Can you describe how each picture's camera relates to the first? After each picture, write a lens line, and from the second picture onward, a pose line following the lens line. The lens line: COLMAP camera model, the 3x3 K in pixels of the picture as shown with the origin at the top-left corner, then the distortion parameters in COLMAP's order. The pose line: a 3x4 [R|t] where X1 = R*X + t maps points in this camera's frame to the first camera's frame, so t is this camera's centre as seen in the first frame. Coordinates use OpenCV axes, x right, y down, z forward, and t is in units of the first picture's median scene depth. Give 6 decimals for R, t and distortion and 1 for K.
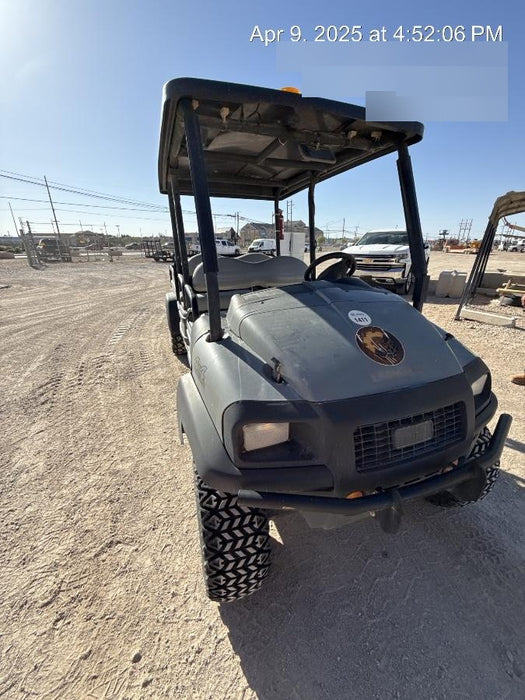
lens RADIAL K [[282.9, 0, 261.9], [0, 282.9, 351.1], [0, 0, 1]] dist [0.002631, 0.000980]
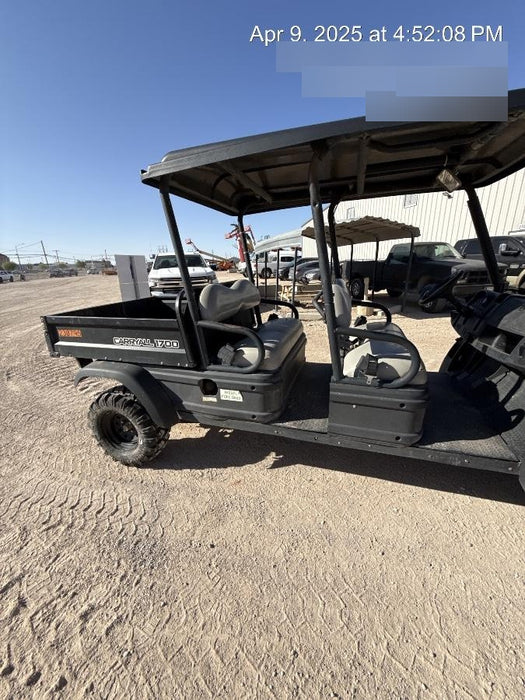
lens RADIAL K [[282.9, 0, 260.8], [0, 282.9, 351.2], [0, 0, 1]] dist [0.002631, 0.000980]
pose [[0.591555, -0.257304, 0.764106, -0.933479], [0.313846, 0.946449, 0.075733, -0.299853], [-0.742673, 0.195011, 0.640630, 0.745330]]
